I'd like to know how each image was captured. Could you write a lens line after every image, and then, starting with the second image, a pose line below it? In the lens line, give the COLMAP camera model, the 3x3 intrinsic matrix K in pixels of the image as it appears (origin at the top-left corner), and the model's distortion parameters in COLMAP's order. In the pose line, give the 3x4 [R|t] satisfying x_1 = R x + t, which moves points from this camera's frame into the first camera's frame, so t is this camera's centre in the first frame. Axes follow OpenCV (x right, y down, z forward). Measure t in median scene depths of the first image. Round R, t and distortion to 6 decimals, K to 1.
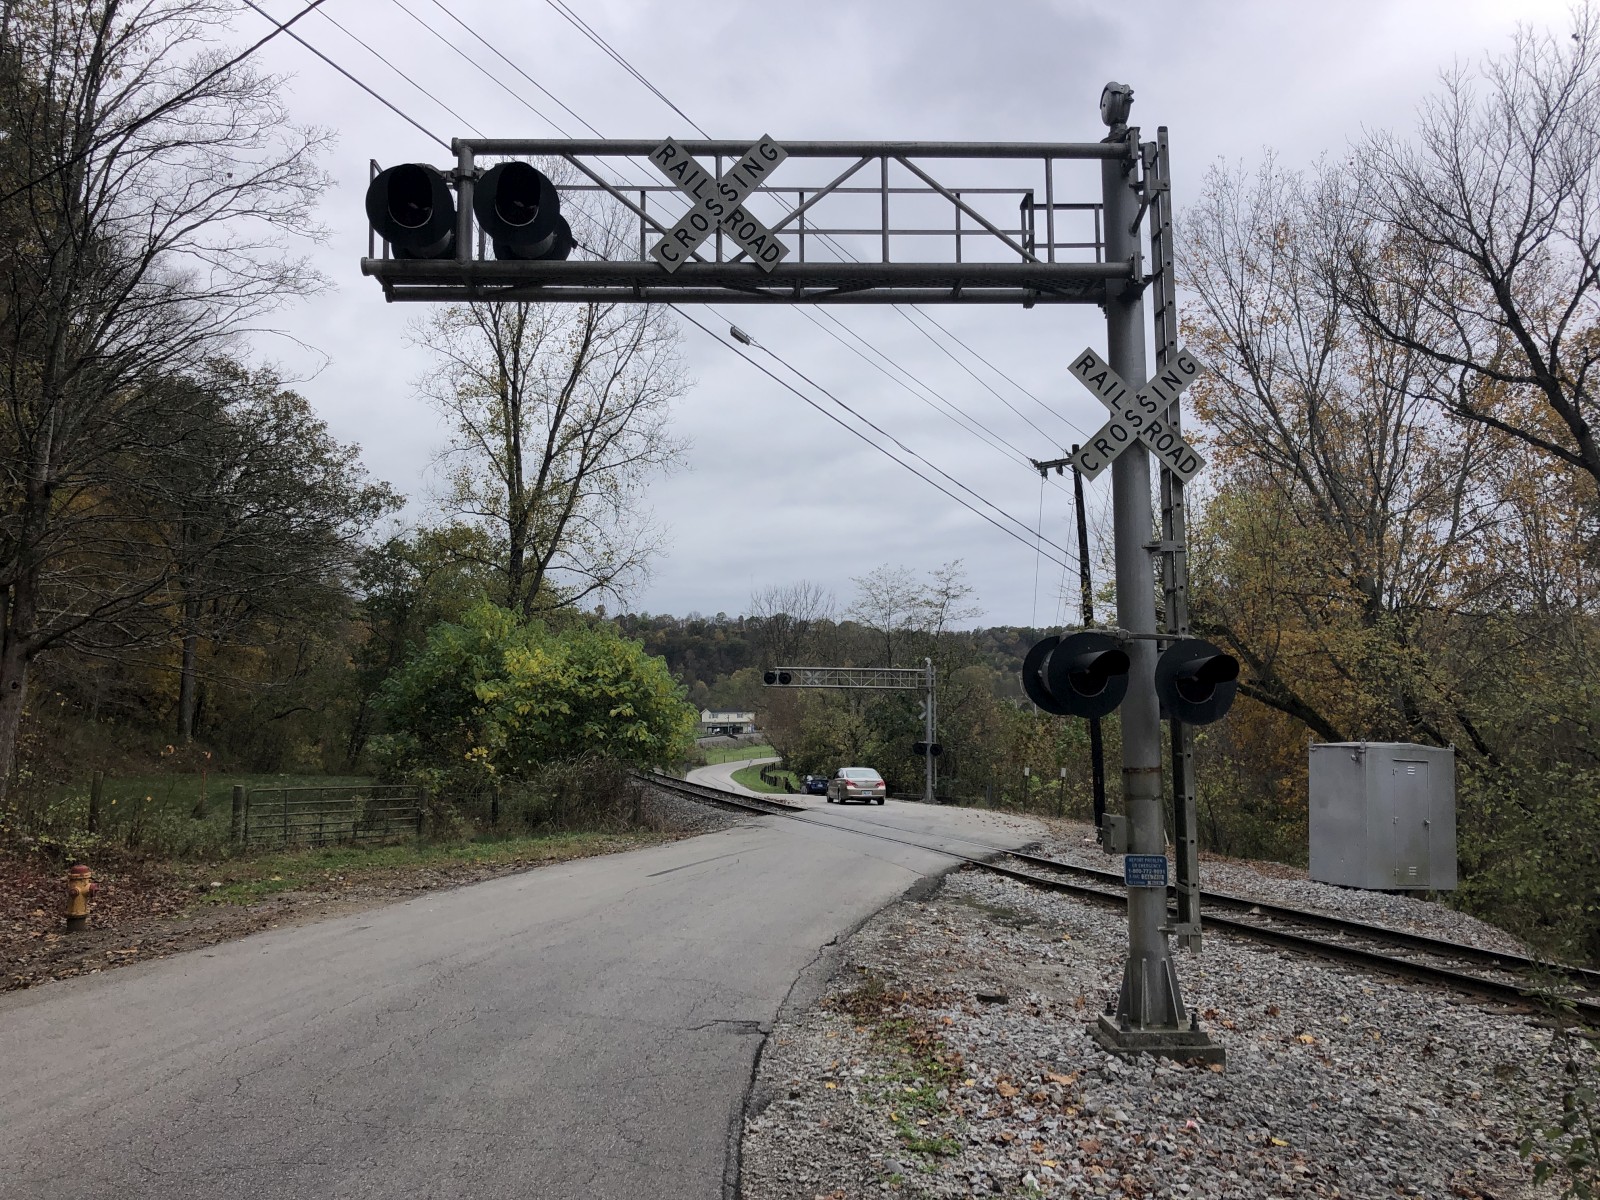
lens RADIAL K [[1324.9, 0, 775.6], [0, 1324.9, 585.3], [0, 0, 1]] dist [0.043474, -0.027209]
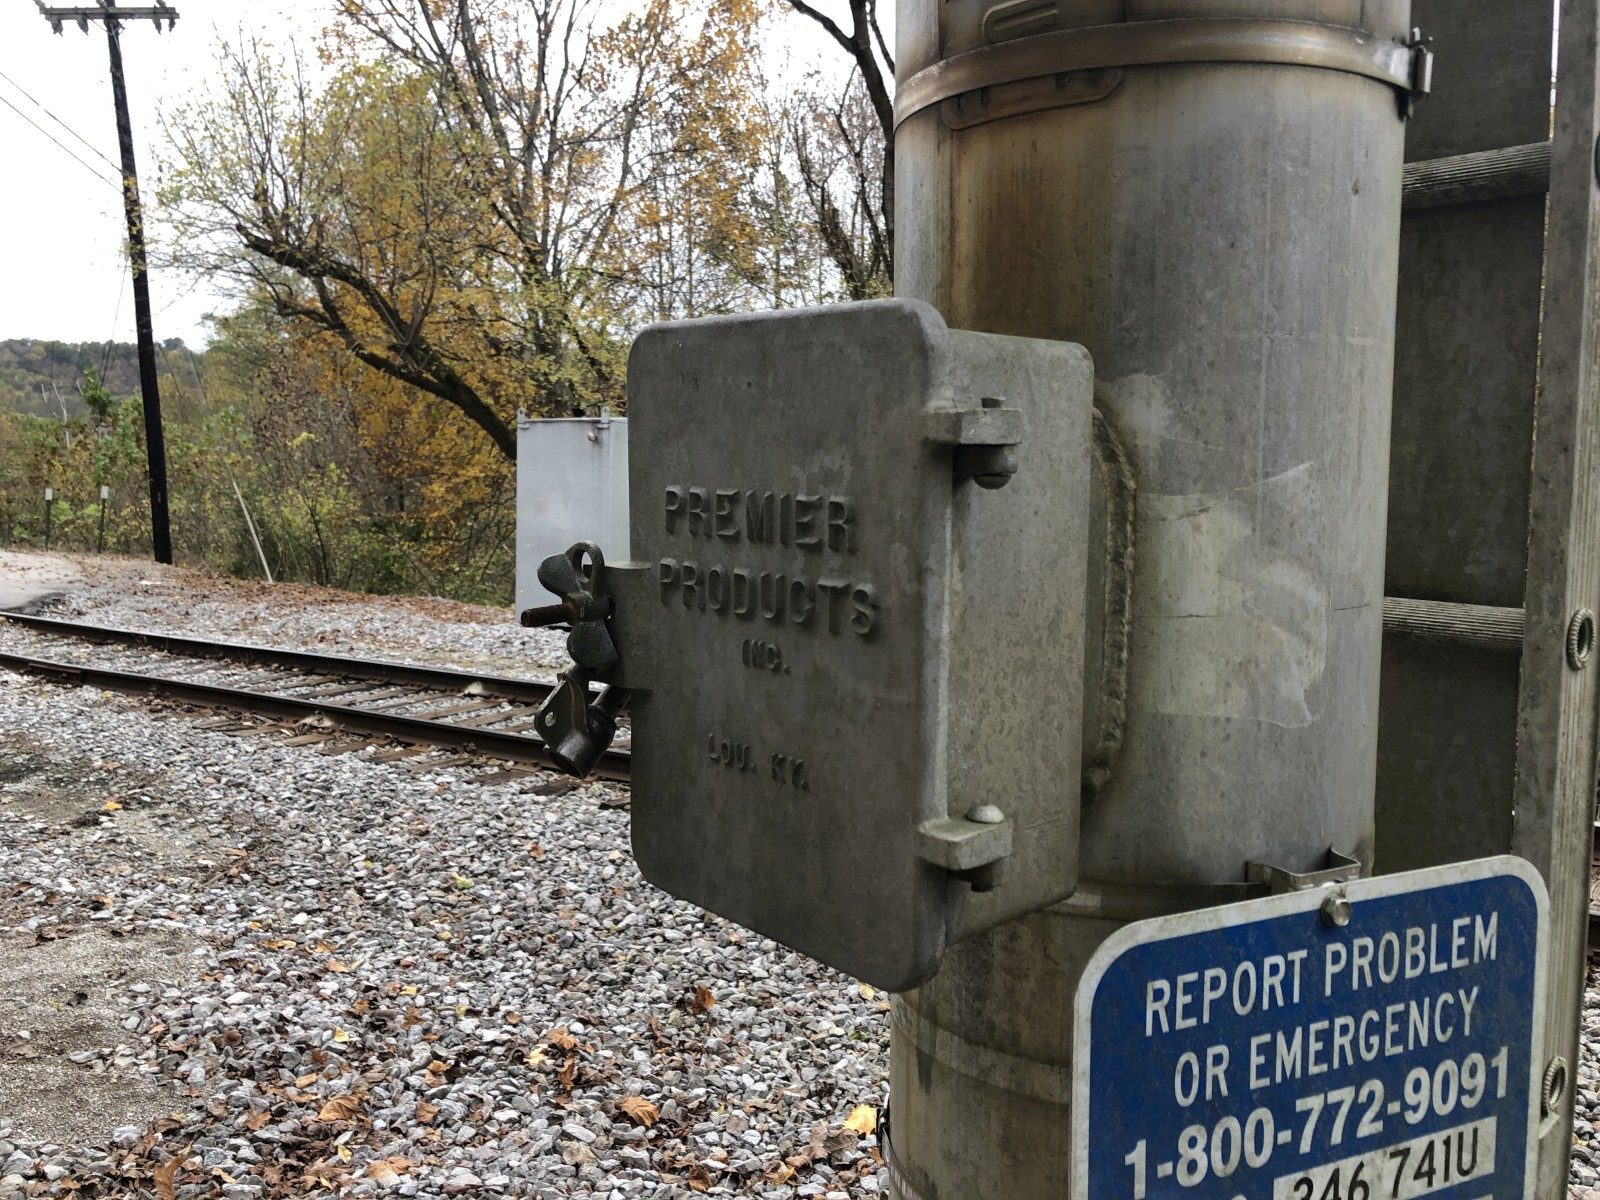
lens RADIAL K [[1324.9, 0, 789.4], [0, 1324.9, 573.9], [0, 0, 1]] dist [0.043474, -0.027209]
pose [[0.775591, -0.059102, 0.628463, 0.083458], [-0.062715, 0.983466, 0.169885, 0.068701], [-0.628113, -0.171175, 0.759061, 0.375981]]
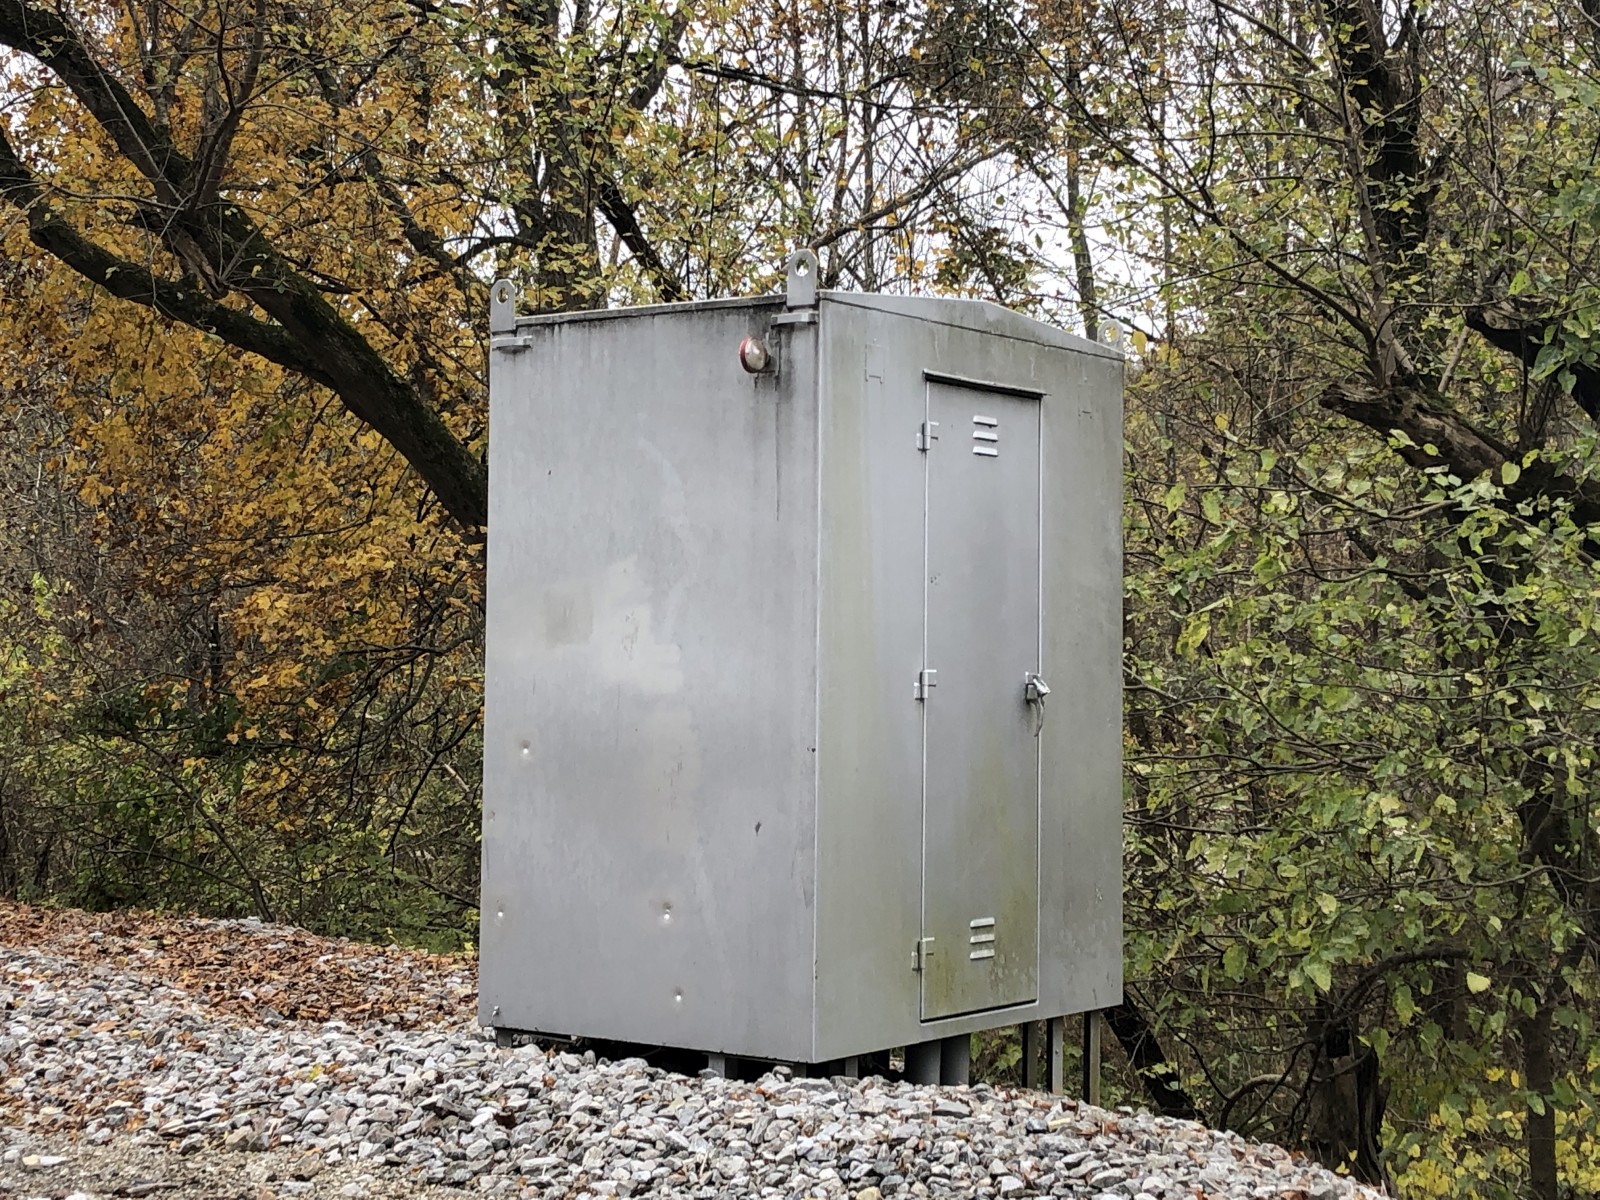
lens RADIAL K [[2666.0, 0, 804.9], [0, 2666.0, 591.1], [0, 0, 1]] dist [0.173392, 0.000000]
pose [[0.824320, -0.016746, 0.565876, 0.201660], [-0.041111, 0.995153, 0.089336, 0.110963], [-0.564629, -0.096905, 0.819636, 0.601444]]
